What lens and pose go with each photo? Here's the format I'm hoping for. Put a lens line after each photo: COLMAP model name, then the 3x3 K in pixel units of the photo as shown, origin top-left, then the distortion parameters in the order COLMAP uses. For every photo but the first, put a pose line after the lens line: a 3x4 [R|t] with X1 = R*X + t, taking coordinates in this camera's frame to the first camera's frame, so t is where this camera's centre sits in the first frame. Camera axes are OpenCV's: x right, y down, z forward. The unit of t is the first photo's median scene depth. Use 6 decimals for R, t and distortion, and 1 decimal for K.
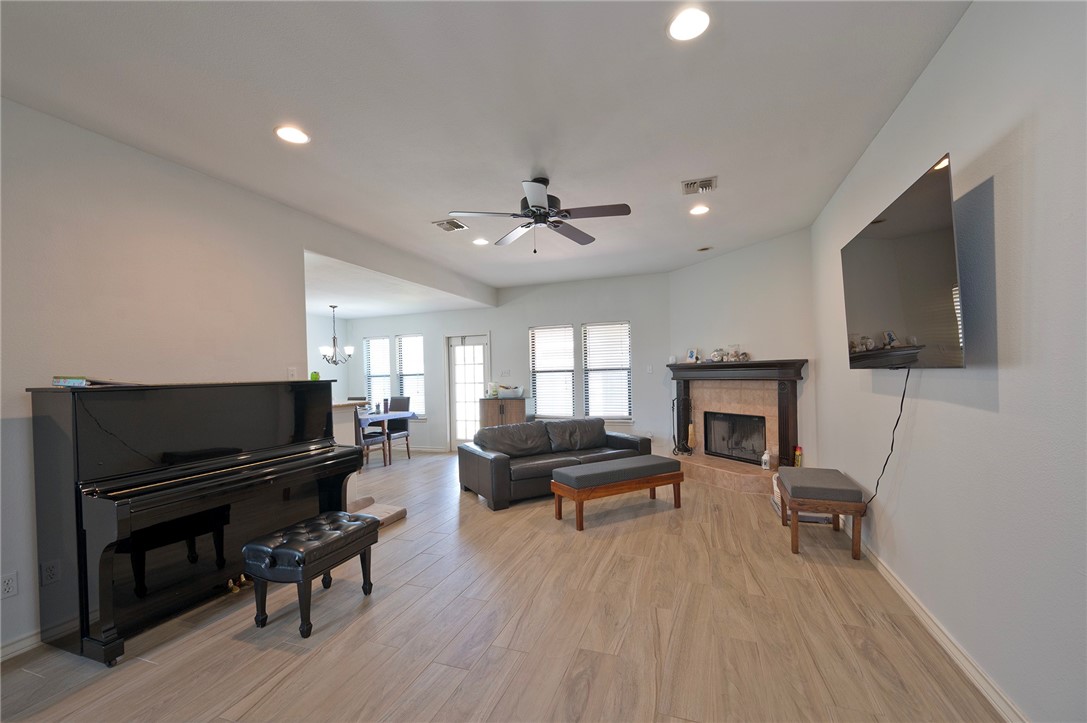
lens RADIAL K [[444.5, 0, 547.0], [0, 444.5, 367.7], [0, 0, 1]] dist [-0.001010, 0.000013]
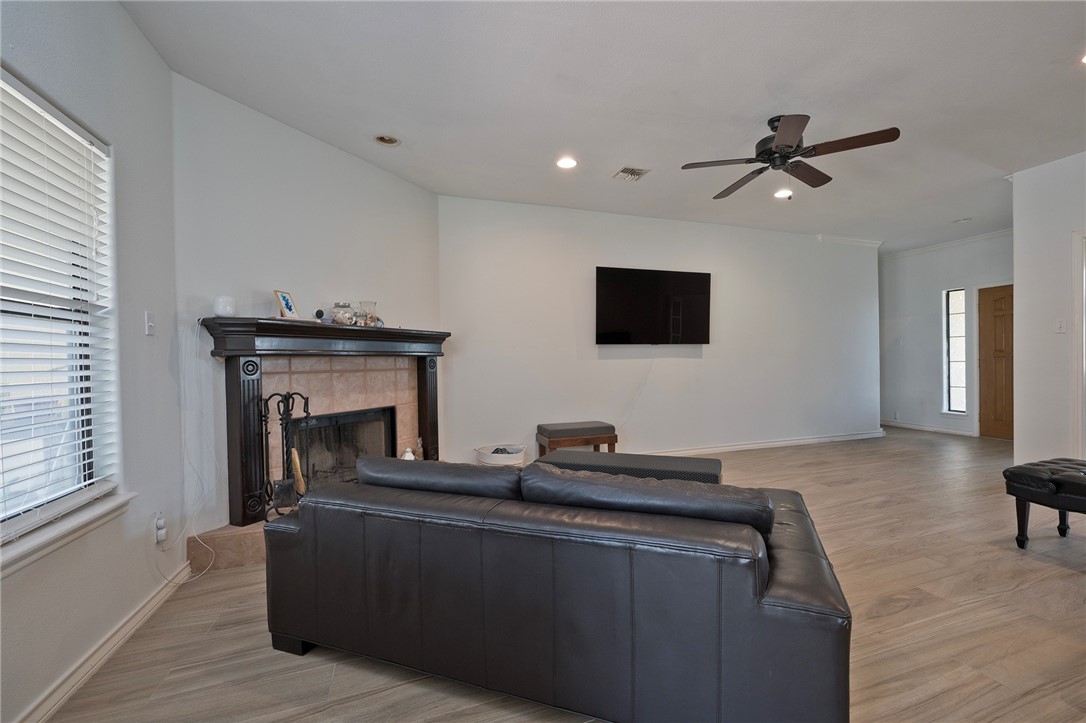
lens RADIAL K [[444.1, 0, 546.5], [0, 444.1, 367.7], [0, 0, 1]] dist [-0.001010, 0.000013]
pose [[-0.660620, -0.000966, 0.750720, -0.223393], [0.007527, 0.999940, 0.007910, 0.042898], [-0.750683, 0.010877, -0.660573, 1.292899]]
